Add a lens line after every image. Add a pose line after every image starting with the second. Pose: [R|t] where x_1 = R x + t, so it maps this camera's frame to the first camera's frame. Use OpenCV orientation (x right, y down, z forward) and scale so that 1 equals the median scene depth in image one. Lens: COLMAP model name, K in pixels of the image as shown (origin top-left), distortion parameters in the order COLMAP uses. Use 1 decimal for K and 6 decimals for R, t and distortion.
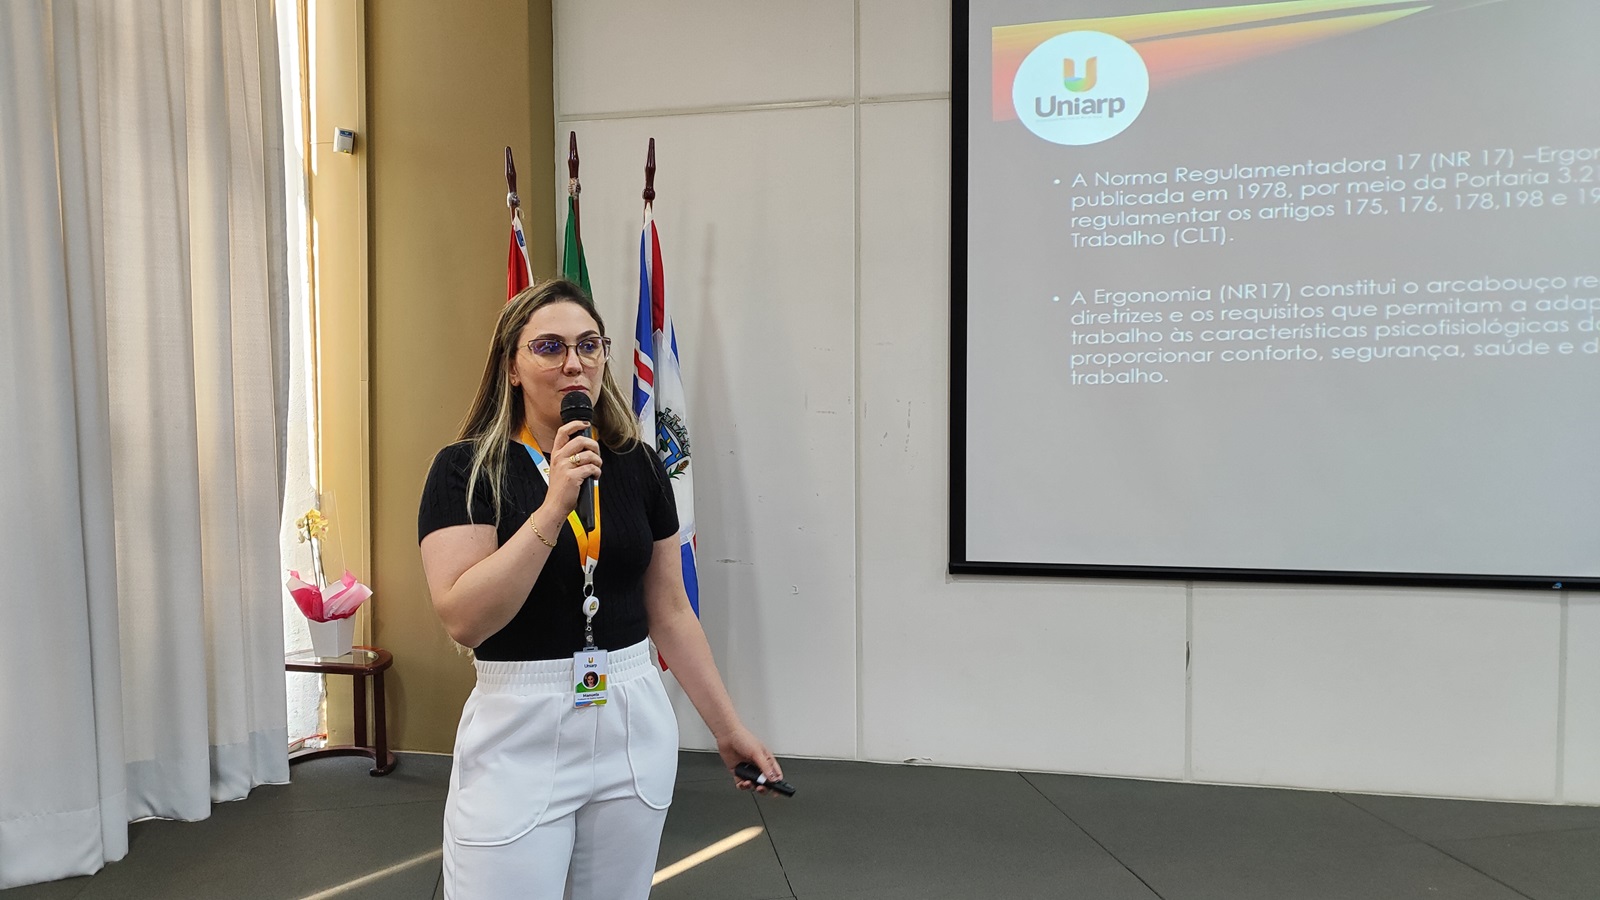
lens RADIAL K [[1103.5, 0, 799.9], [0, 1103.5, 450.7], [0, 0, 1]] dist [0.006624, -0.004217]
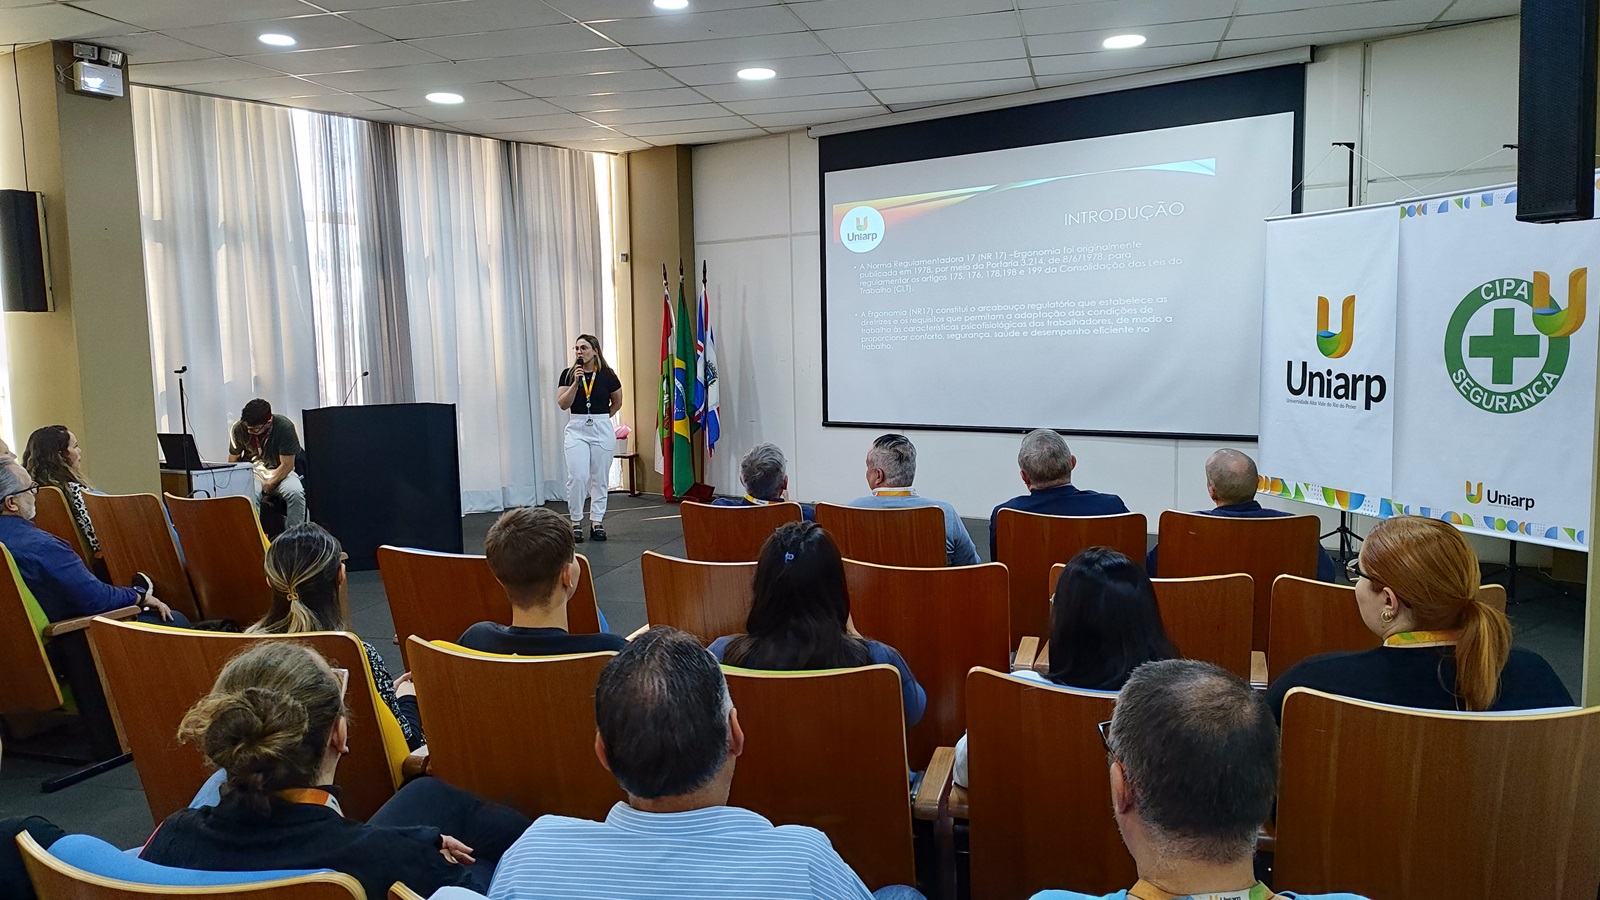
lens RADIAL K [[1103.5, 0, 800.8], [0, 1103.5, 451.0], [0, 0, 1]] dist [0.006624, -0.004217]
pose [[0.907431, 0.027771, -0.419281, 1.219622], [-0.005129, 0.998471, 0.055032, 0.032736], [0.420169, -0.047787, 0.906187, -1.363827]]
